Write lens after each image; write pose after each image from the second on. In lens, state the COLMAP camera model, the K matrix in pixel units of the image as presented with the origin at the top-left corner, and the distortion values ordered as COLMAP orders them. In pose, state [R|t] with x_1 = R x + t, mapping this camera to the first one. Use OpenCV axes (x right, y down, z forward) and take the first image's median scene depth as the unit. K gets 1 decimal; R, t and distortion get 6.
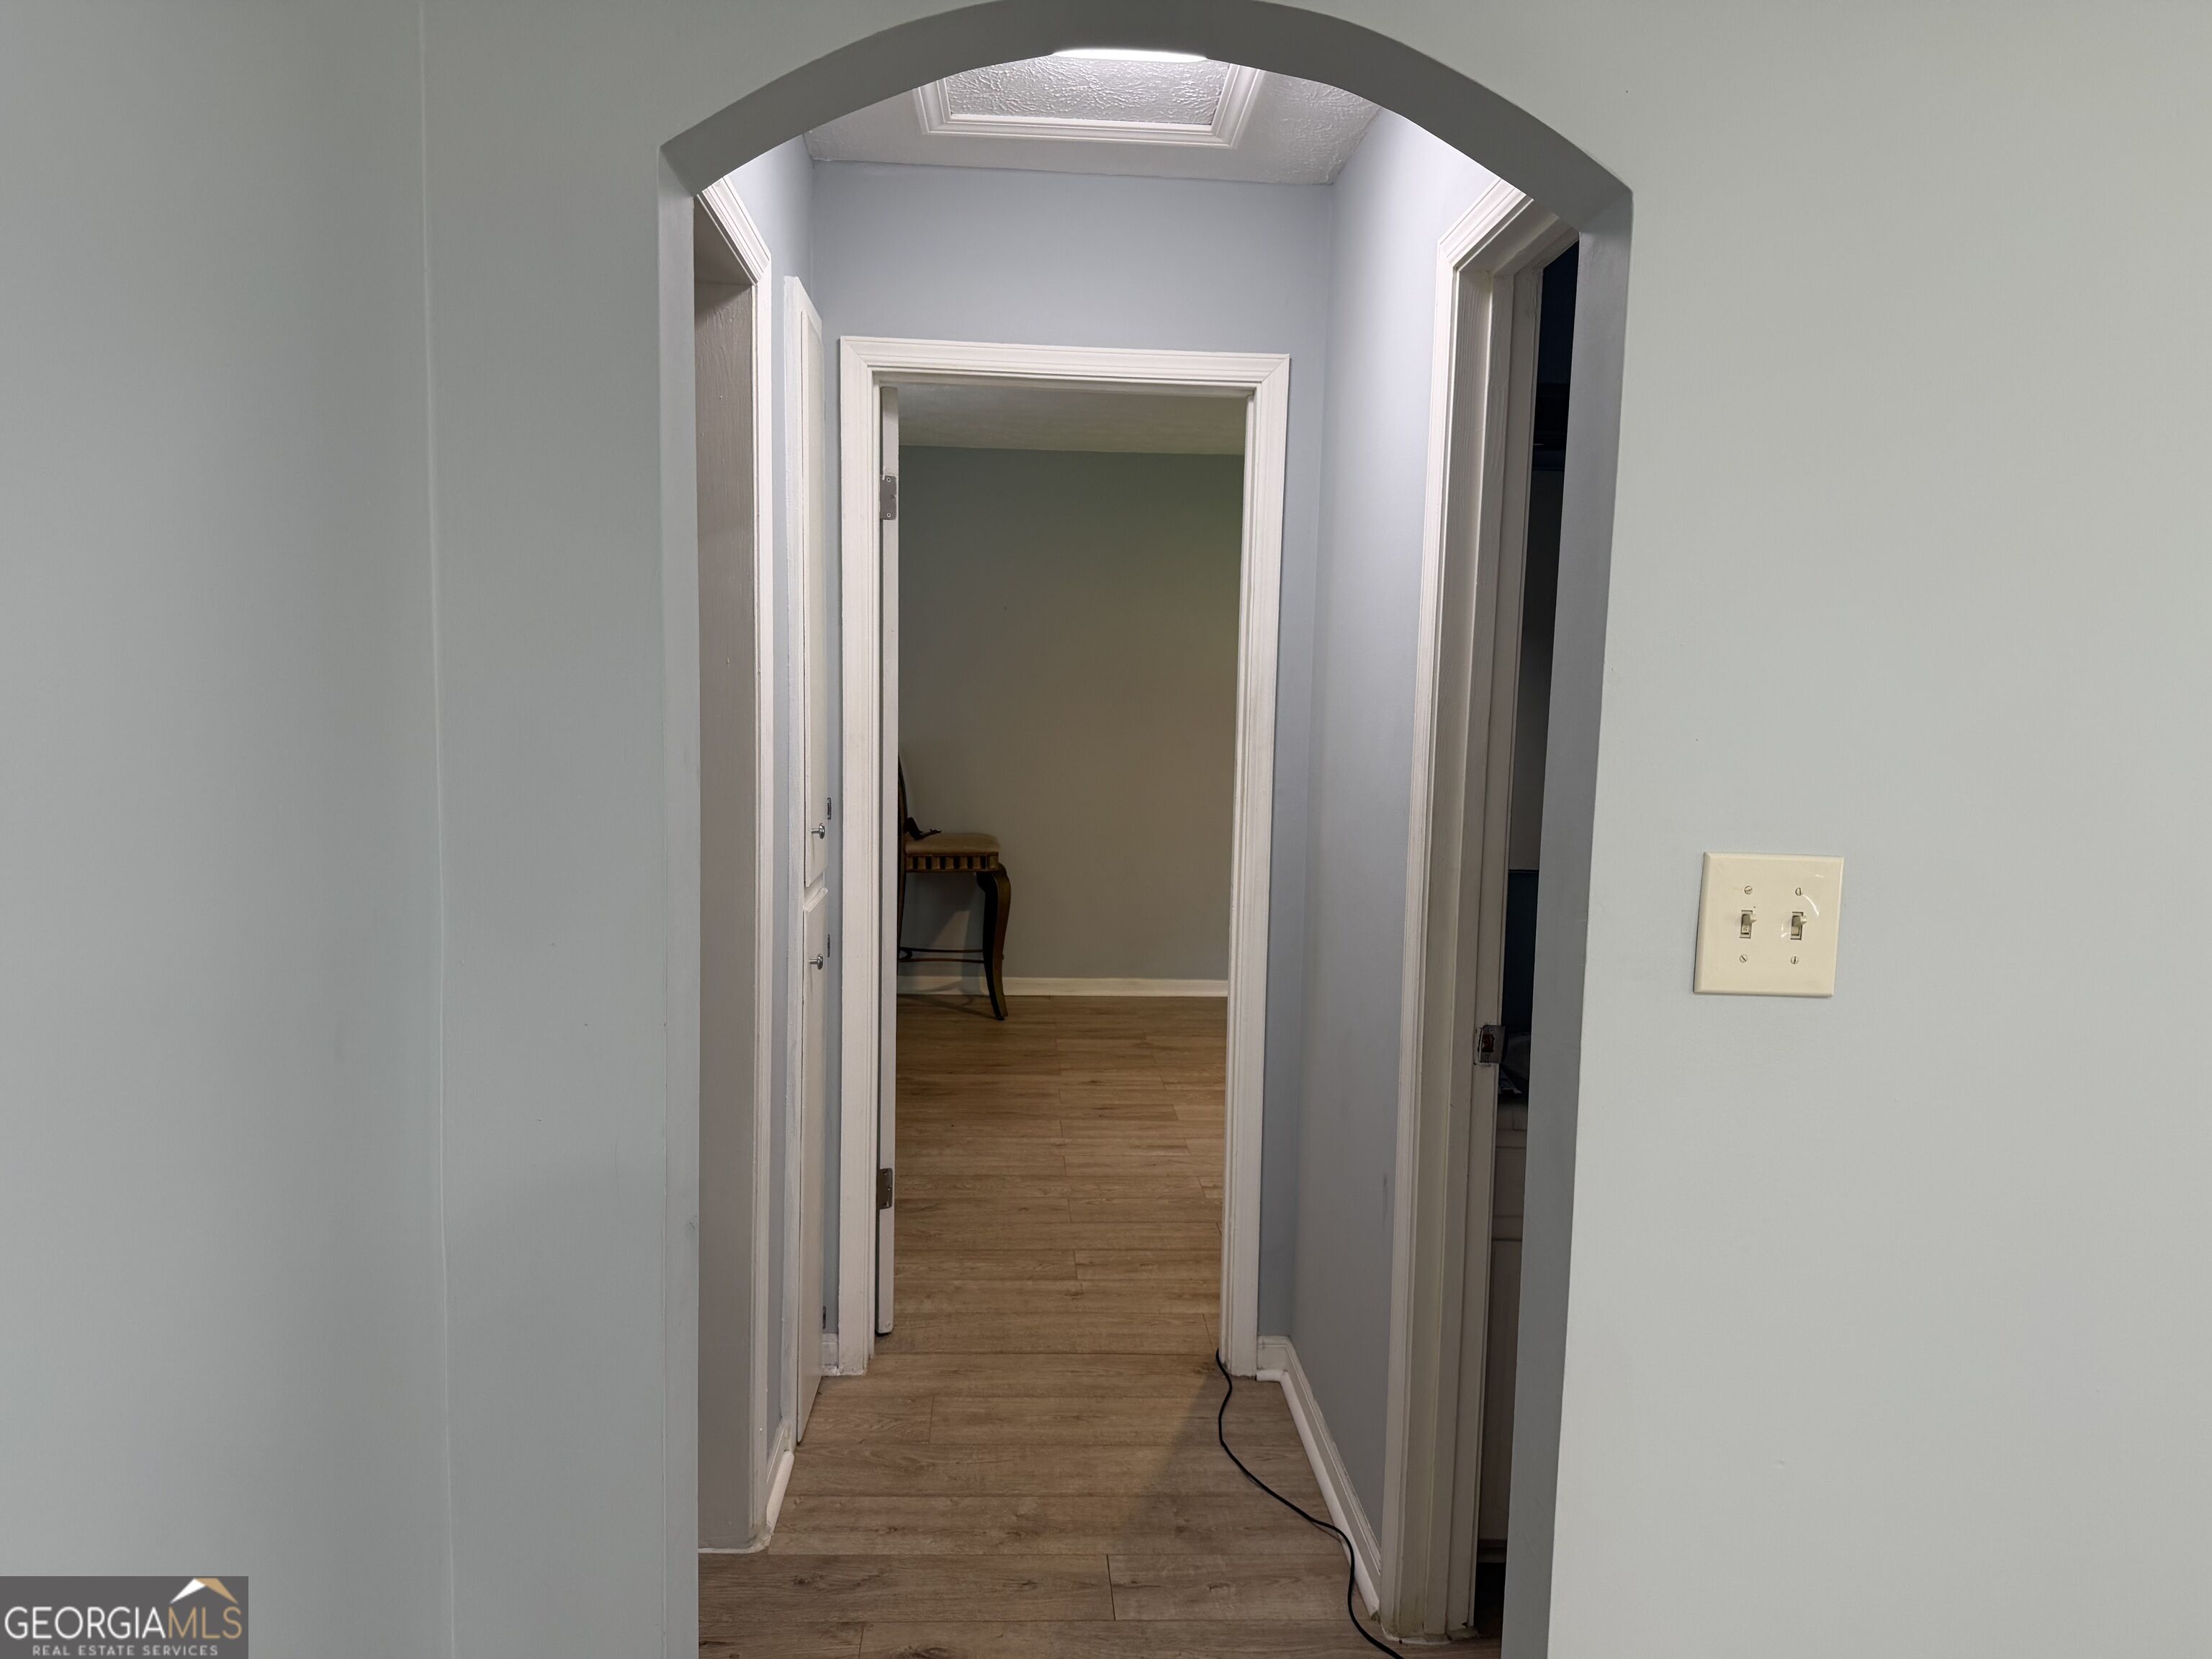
lens RADIAL K [[1547.6, 0, 1103.7], [0, 1547.6, 821.4], [0, 0, 1]] dist [0.136247, -0.203784]
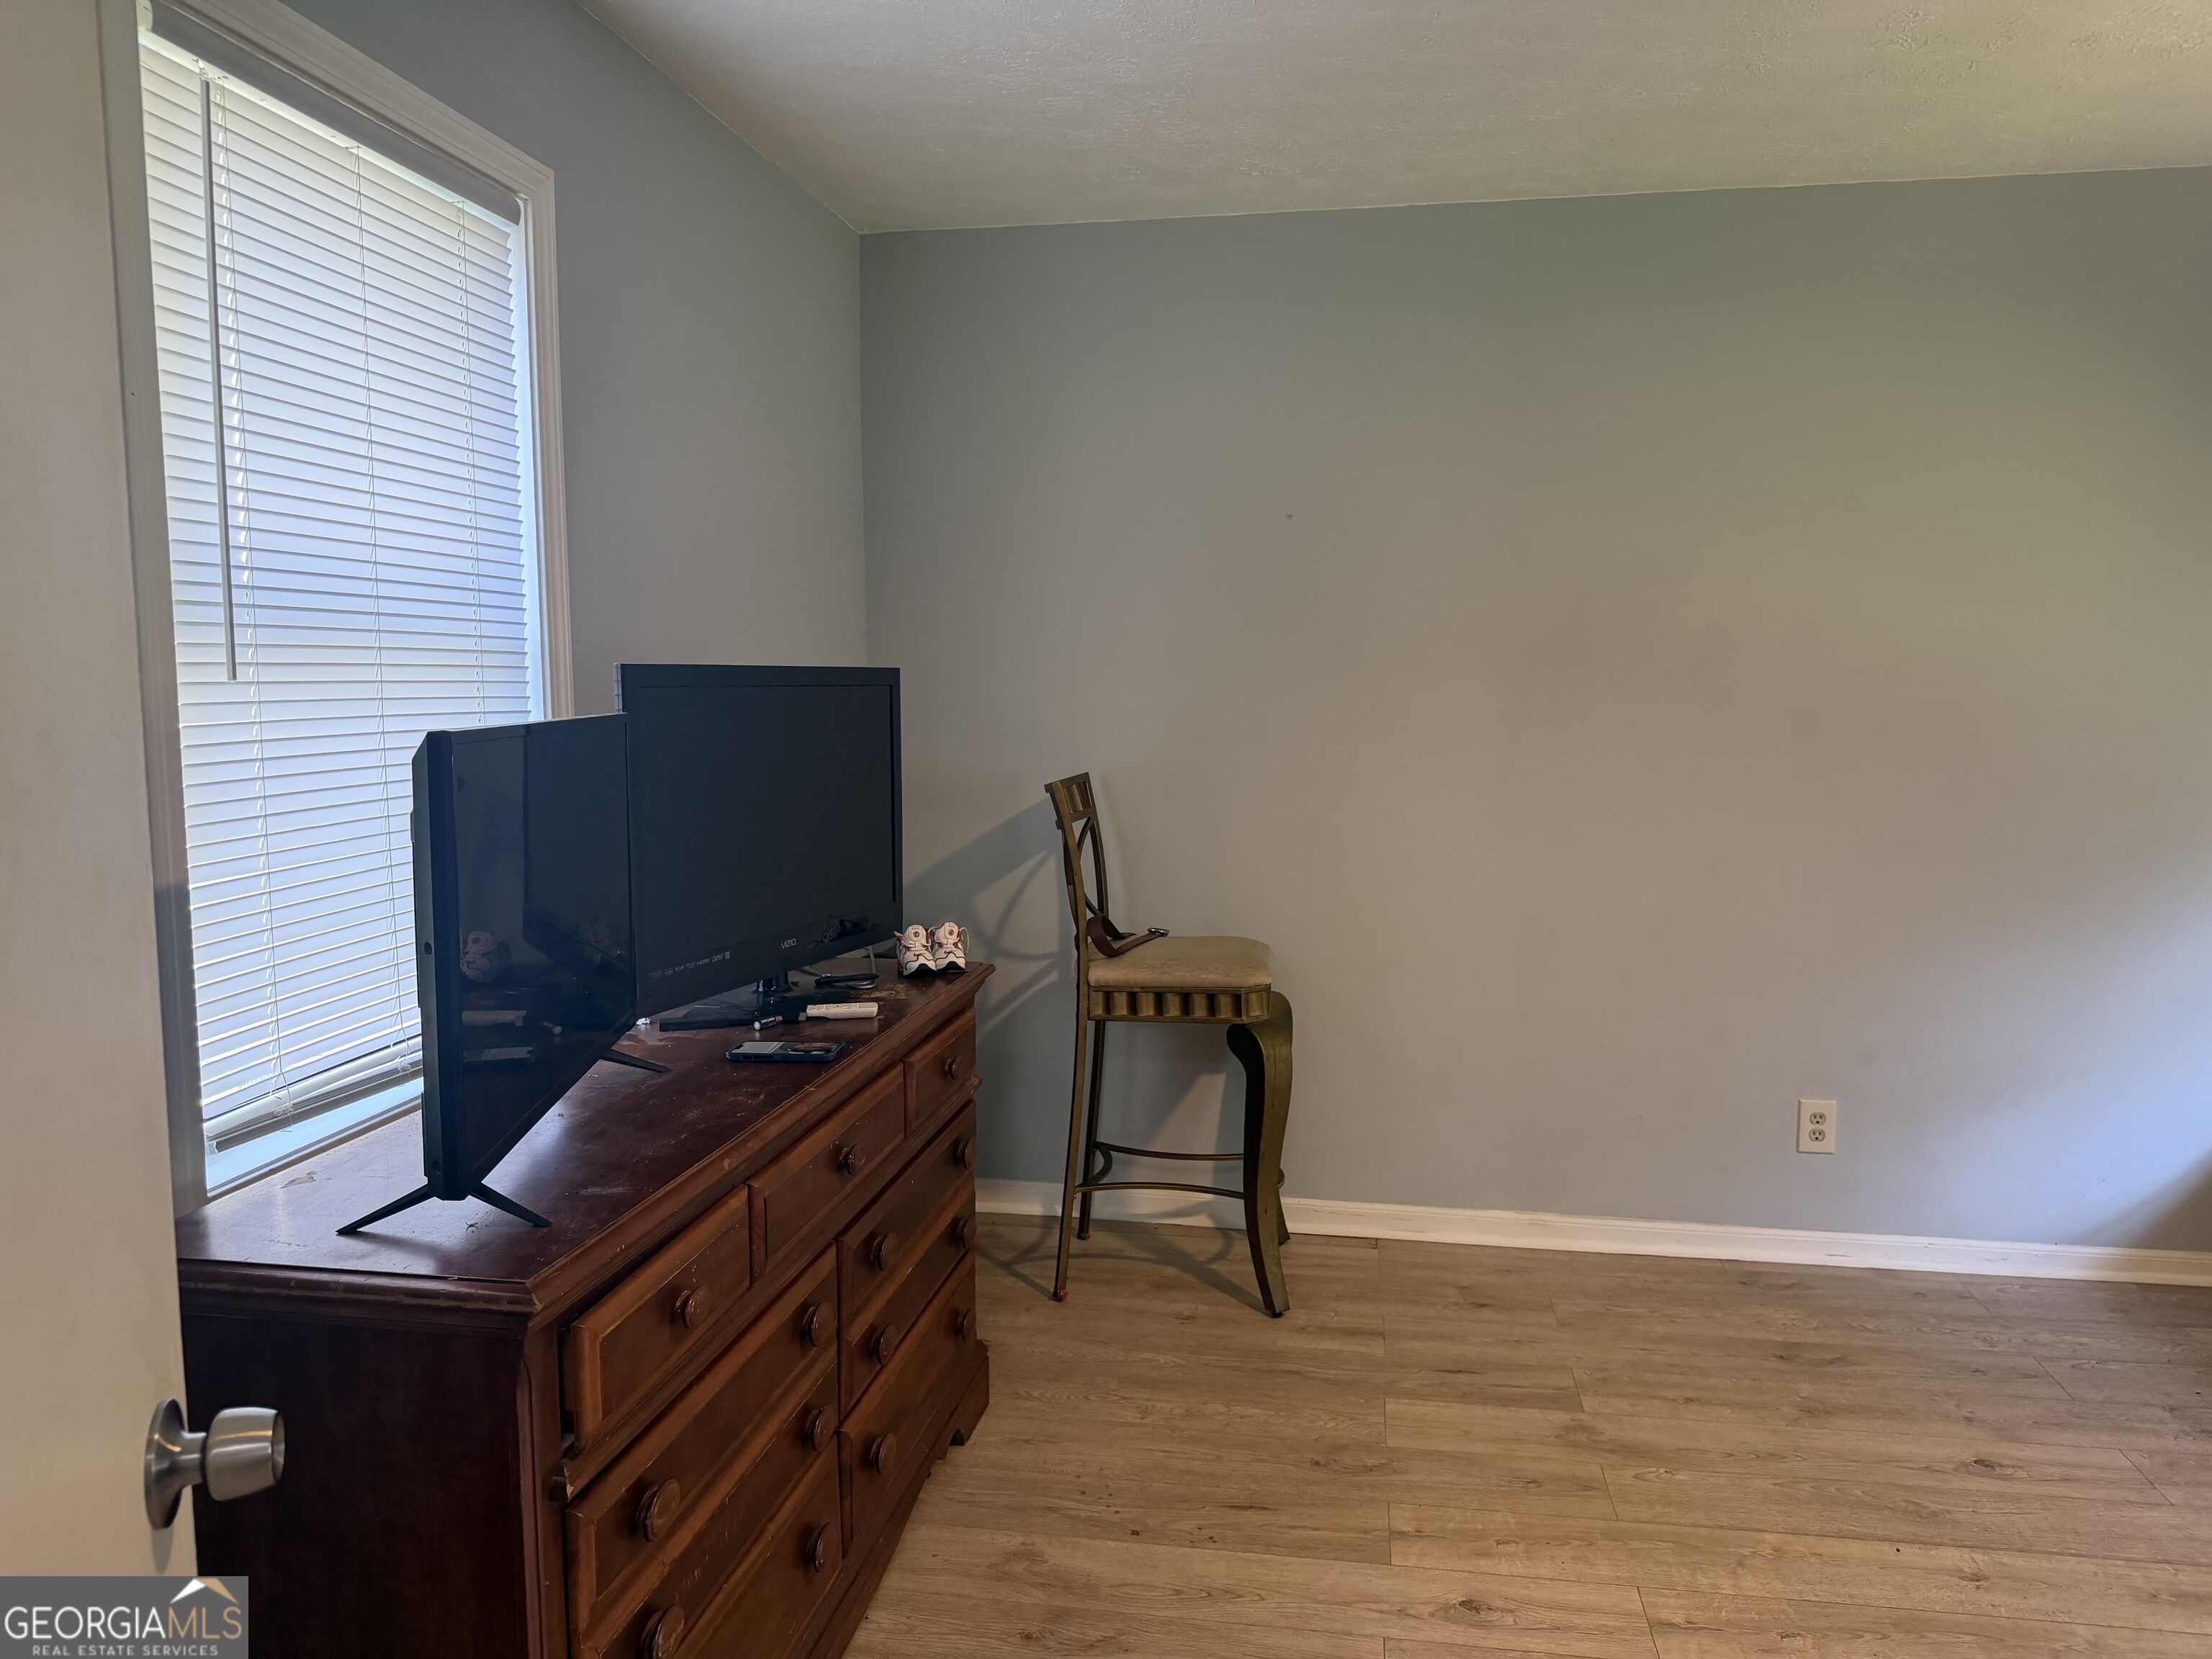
lens RADIAL K [[1547.6, 0, 1103.7], [0, 1547.6, 821.4], [0, 0, 1]] dist [0.136247, -0.203784]
pose [[0.974784, -0.001222, -0.223147, -0.006653], [0.003362, 0.999952, 0.009212, -0.038915], [0.223125, -0.009730, 0.974741, 0.493407]]
